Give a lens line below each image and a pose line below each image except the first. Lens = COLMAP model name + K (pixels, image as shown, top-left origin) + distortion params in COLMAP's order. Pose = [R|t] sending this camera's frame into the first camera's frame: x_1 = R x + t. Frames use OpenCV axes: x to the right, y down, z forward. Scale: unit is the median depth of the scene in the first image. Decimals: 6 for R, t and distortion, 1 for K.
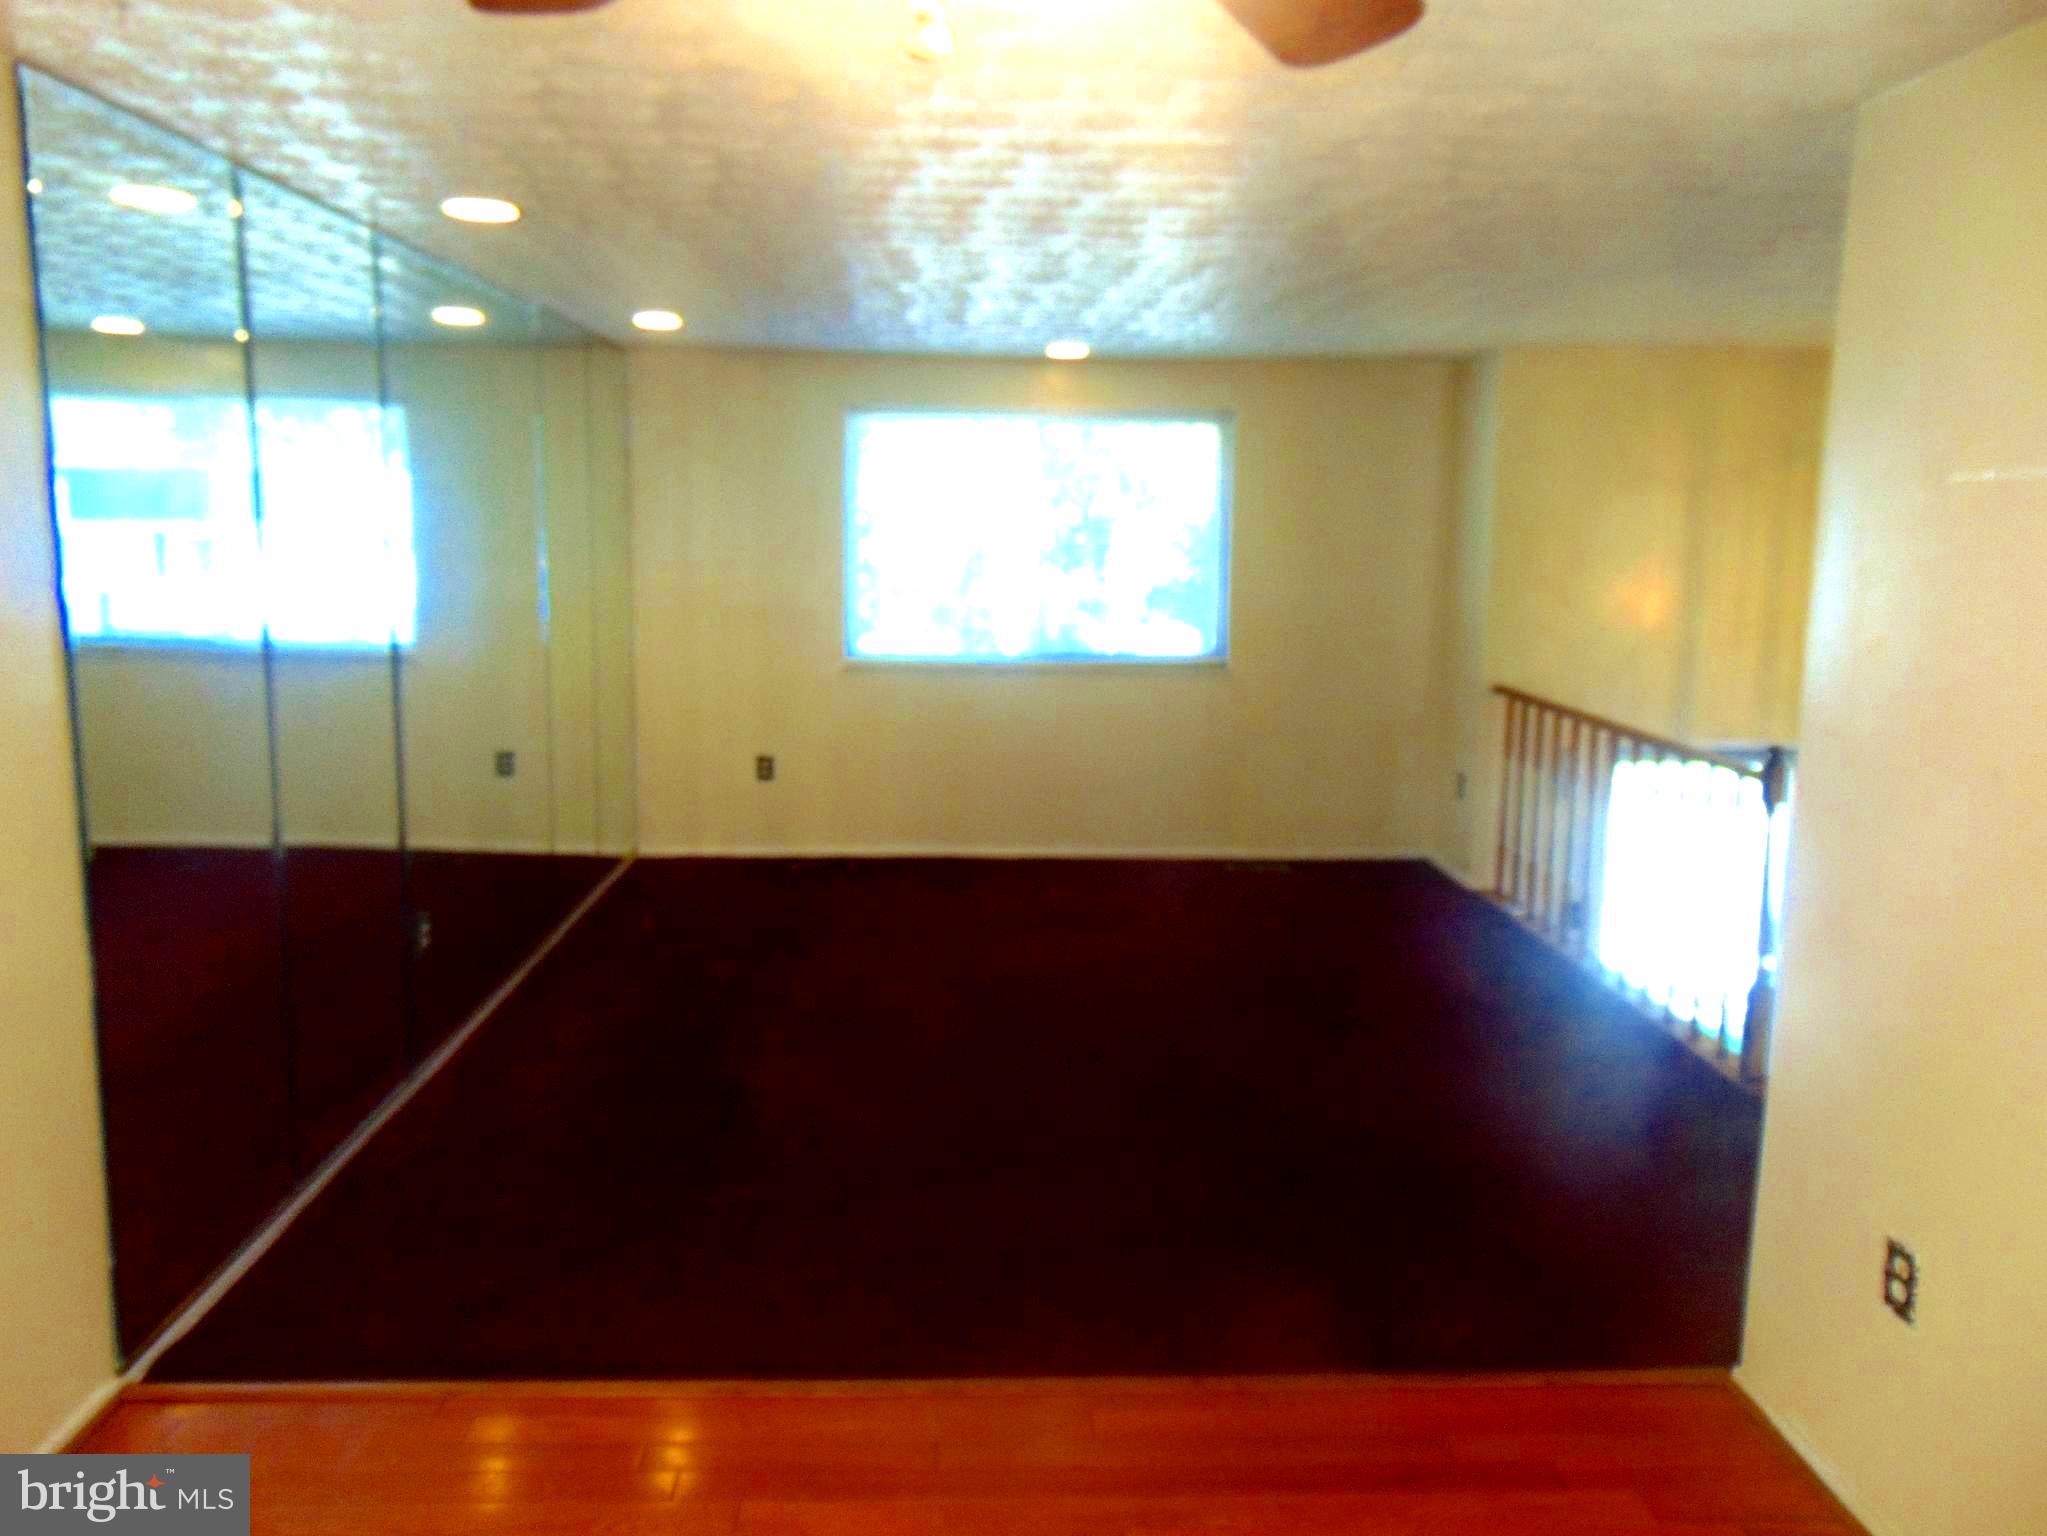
lens RADIAL K [[1577.3, 0, 1023.7], [0, 1577.3, 767.4], [0, 0, 1]] dist [-0.008755, -0.000976]
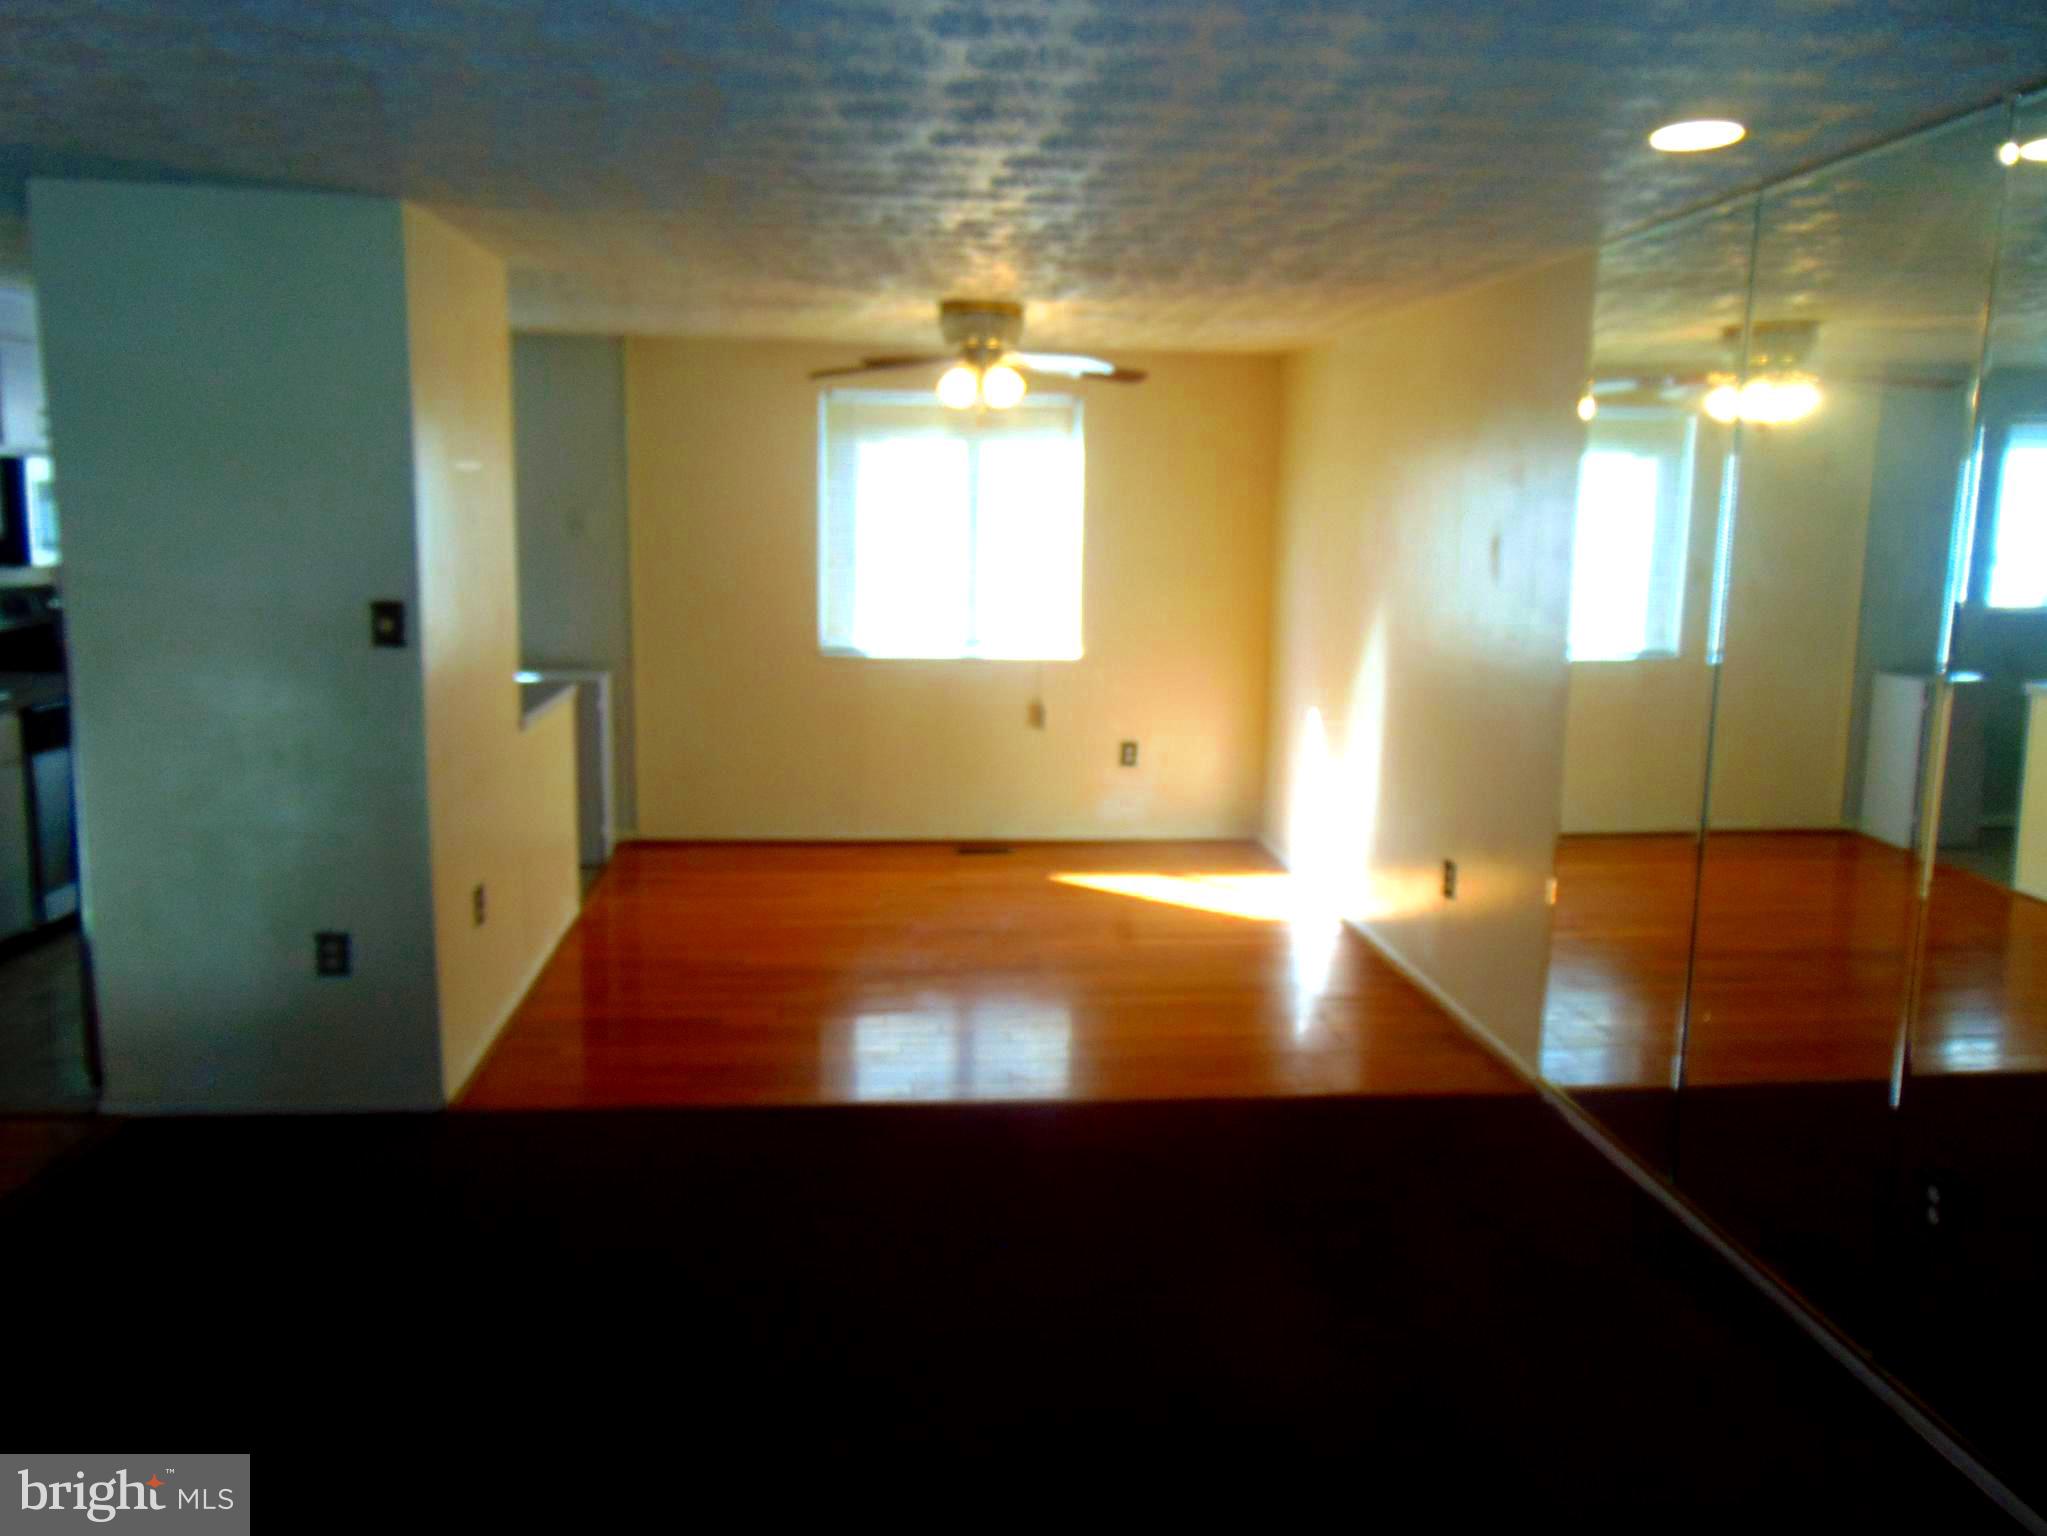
lens RADIAL K [[1577.3, 0, 1022.8], [0, 1577.3, 765.6], [0, 0, 1]] dist [-0.008755, -0.000976]
pose [[-0.997600, -0.020282, -0.066208, 0.039241], [-0.039531, 0.951836, 0.304048, -0.311578], [0.056853, 0.305936, -0.950353, 2.026712]]
